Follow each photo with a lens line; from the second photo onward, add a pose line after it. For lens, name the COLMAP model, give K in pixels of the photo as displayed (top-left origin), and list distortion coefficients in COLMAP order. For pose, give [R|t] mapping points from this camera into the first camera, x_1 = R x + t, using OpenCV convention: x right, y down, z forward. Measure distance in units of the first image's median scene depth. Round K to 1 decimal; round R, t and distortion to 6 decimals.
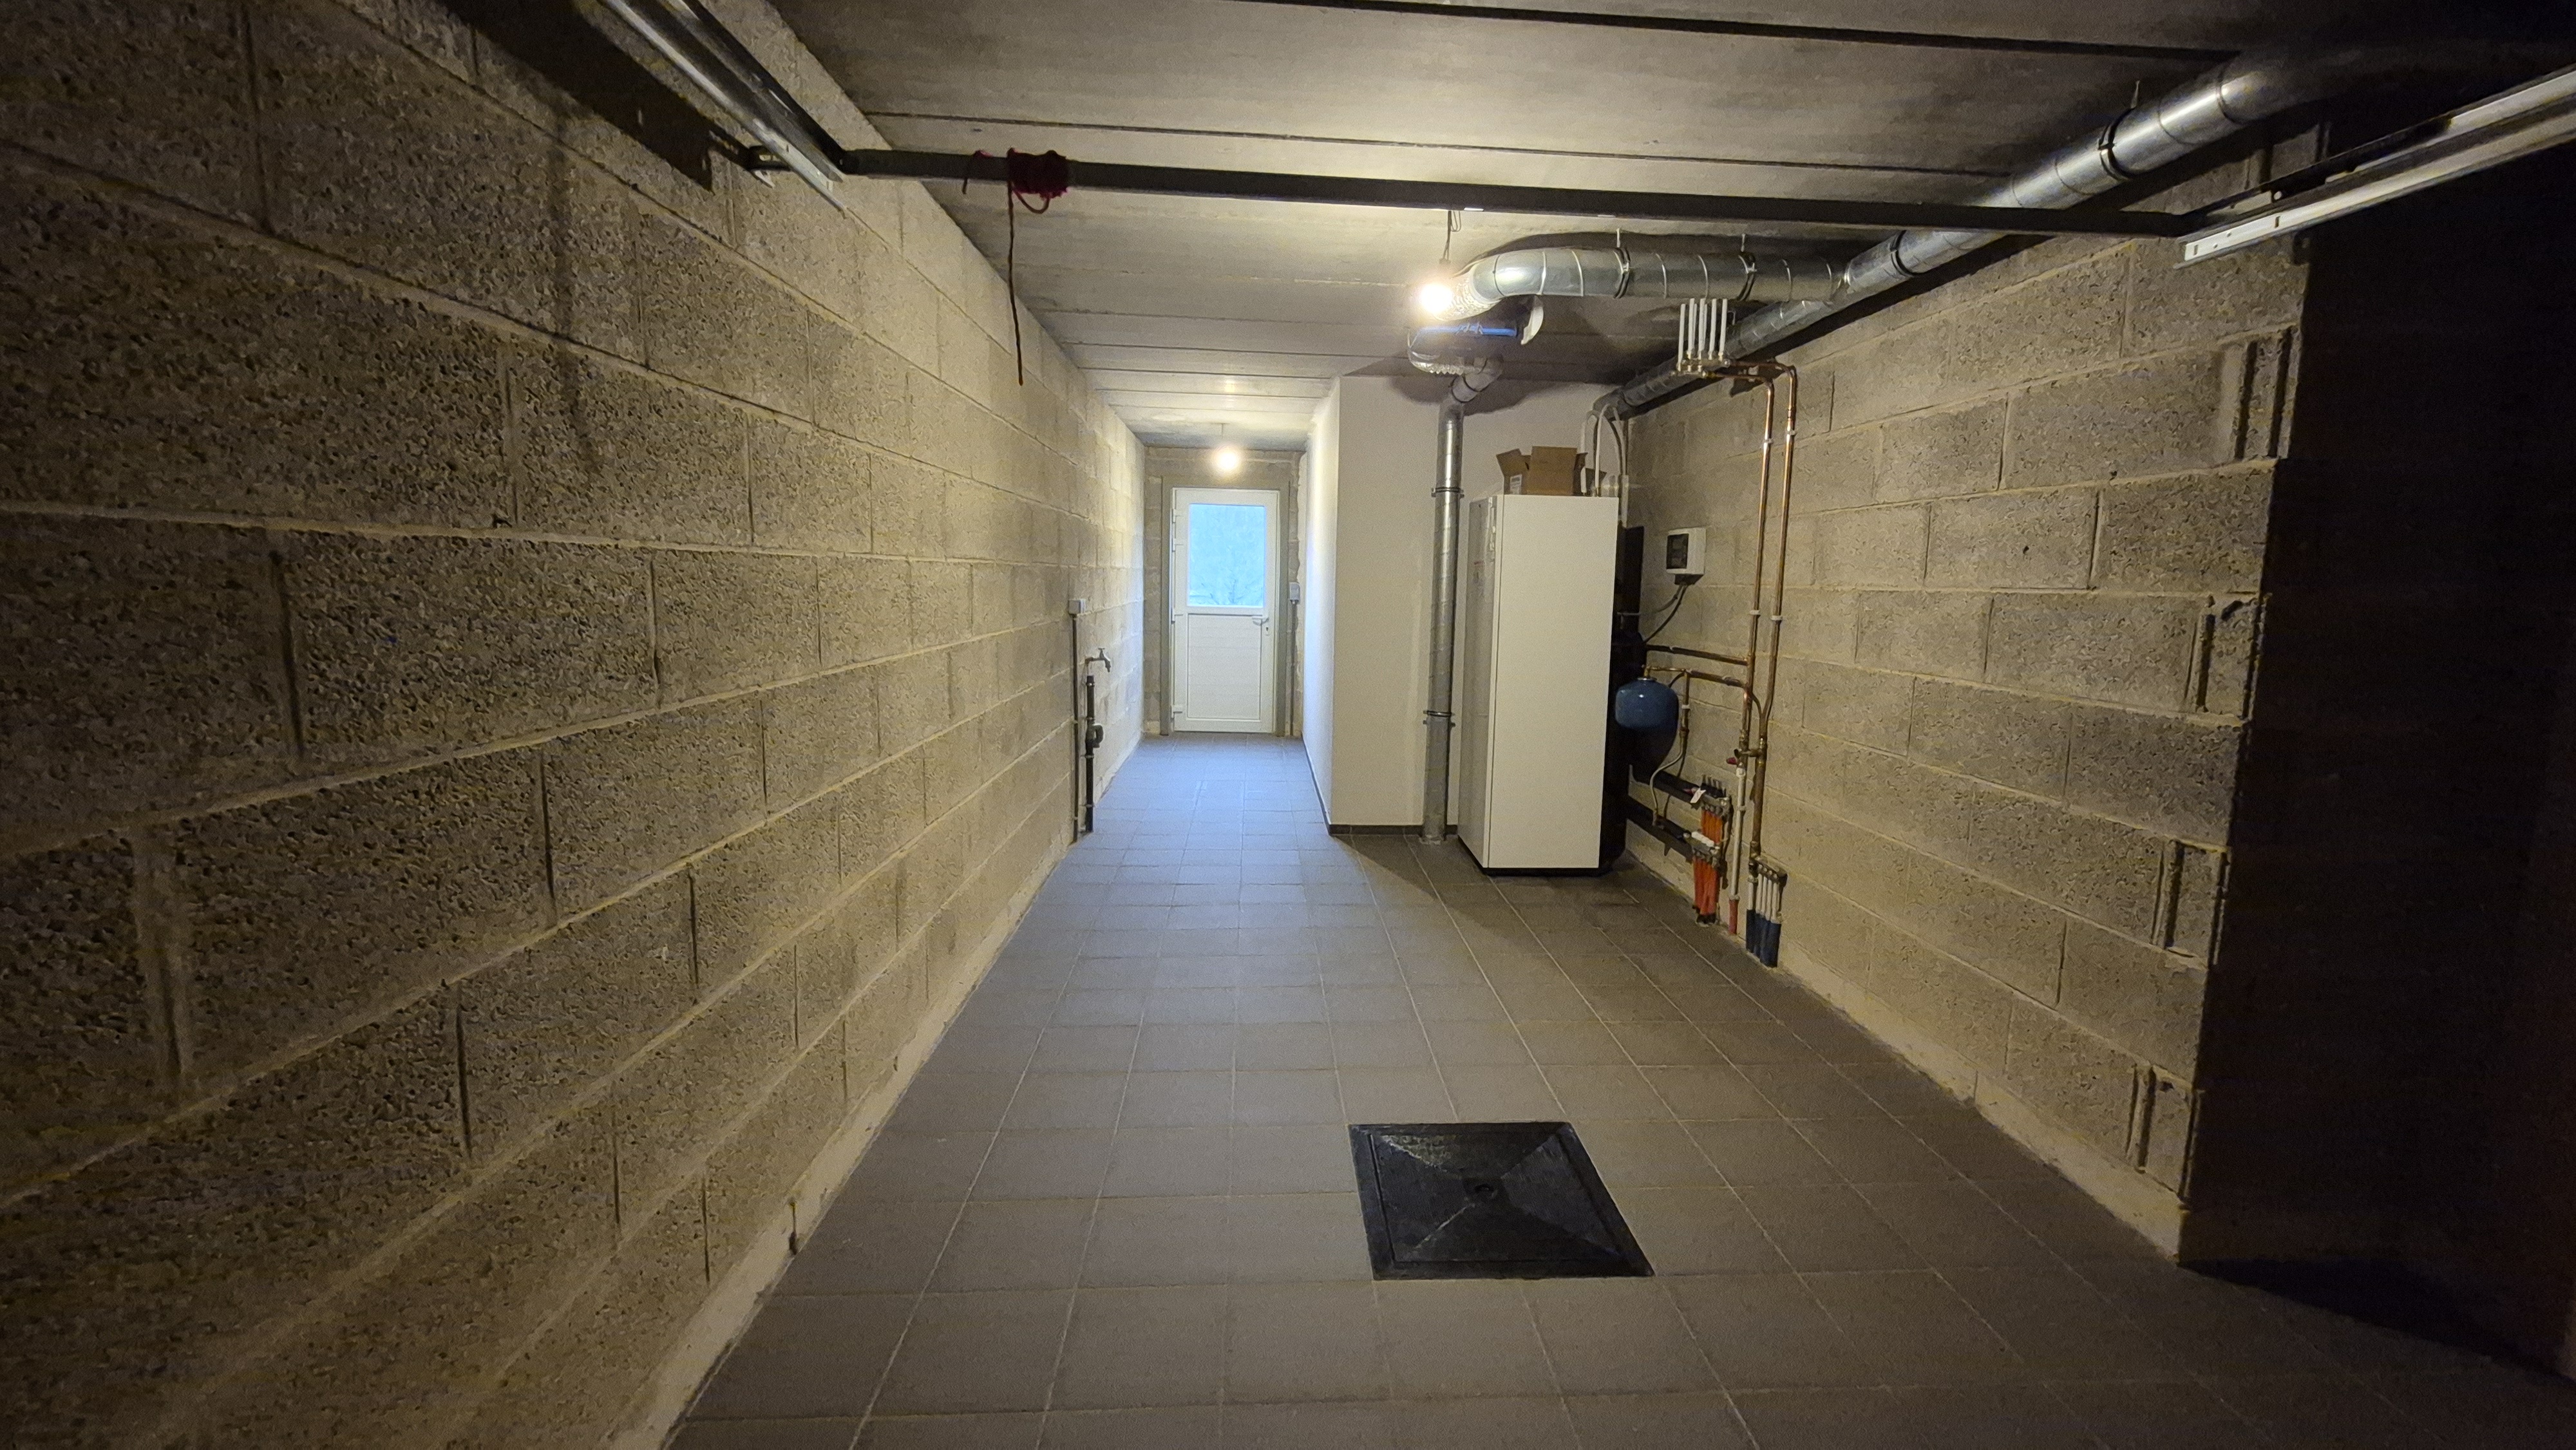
lens RADIAL K [[1052.1, 0, 1299.0], [0, 1052.1, 723.0], [0, 0, 1]] dist [0.004247, 0.000768]
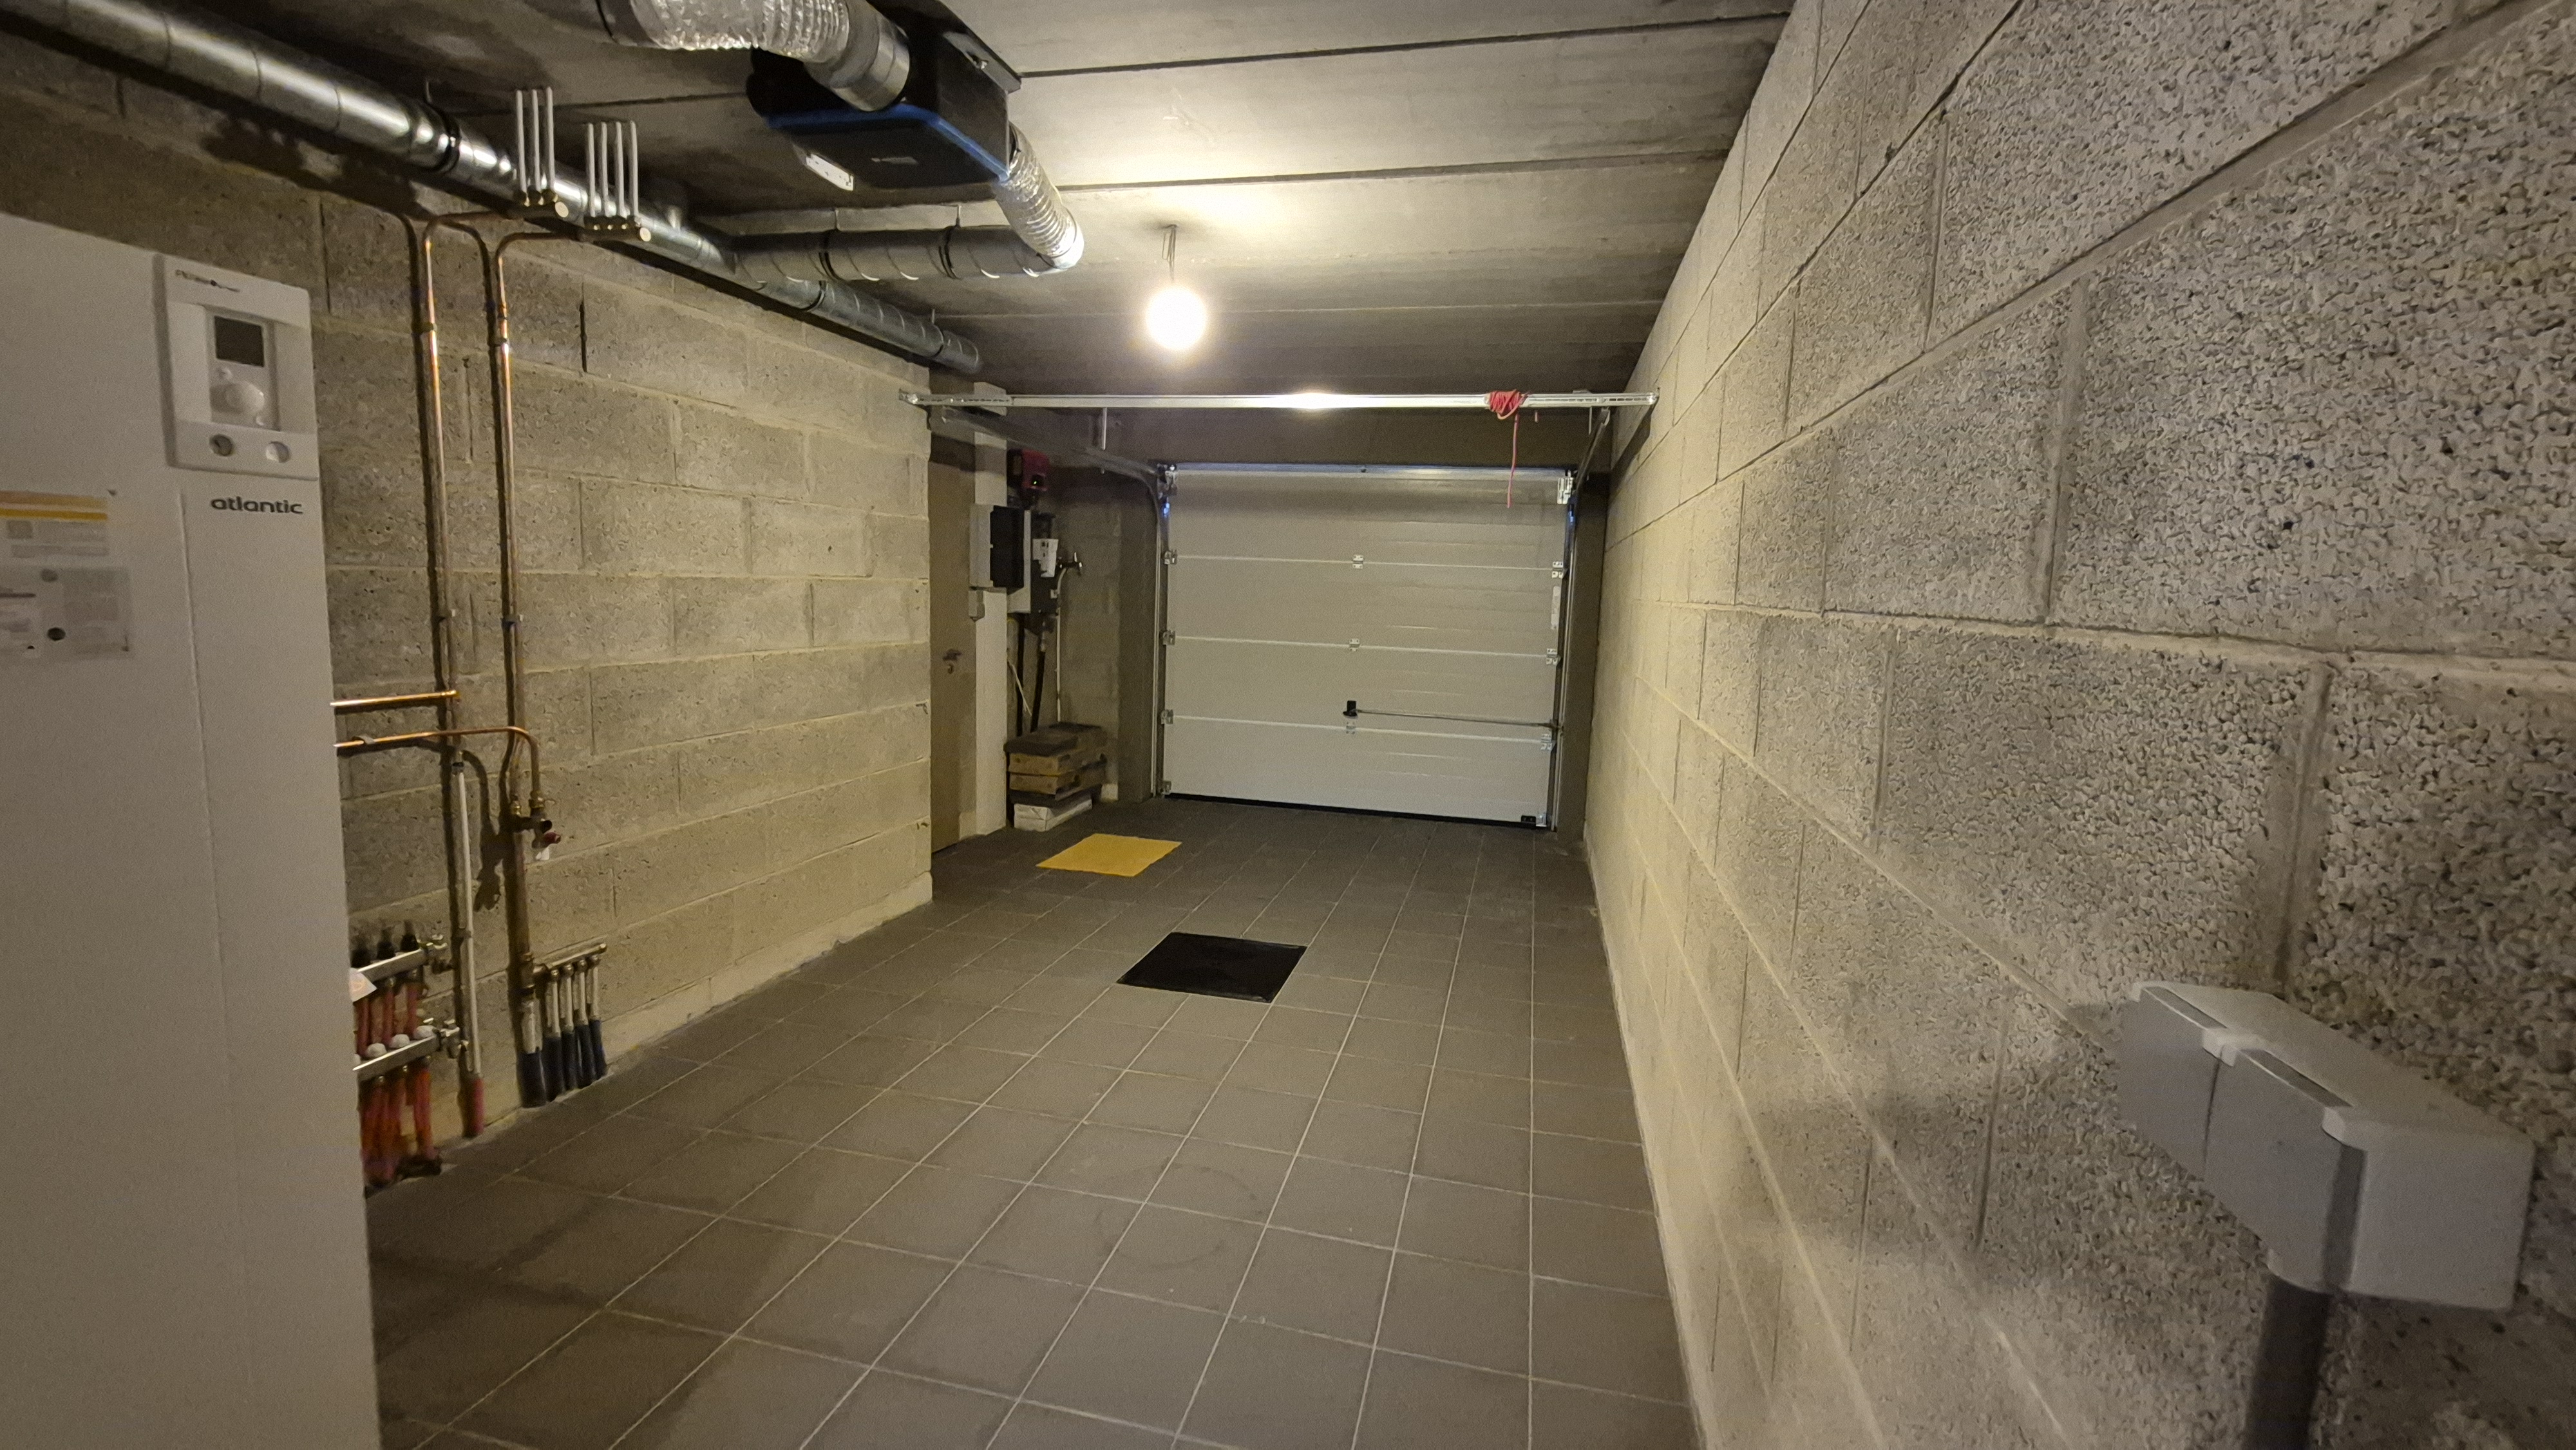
lens RADIAL K [[1052.1, 0, 1294.1], [0, 1052.1, 714.3], [0, 0, 1]] dist [0.004247, 0.000768]
pose [[-0.964454, -0.086926, 0.249546, -0.251150], [-0.019766, 0.965433, 0.259902, -0.287811], [-0.263512, 0.245731, -0.932833, 1.933433]]
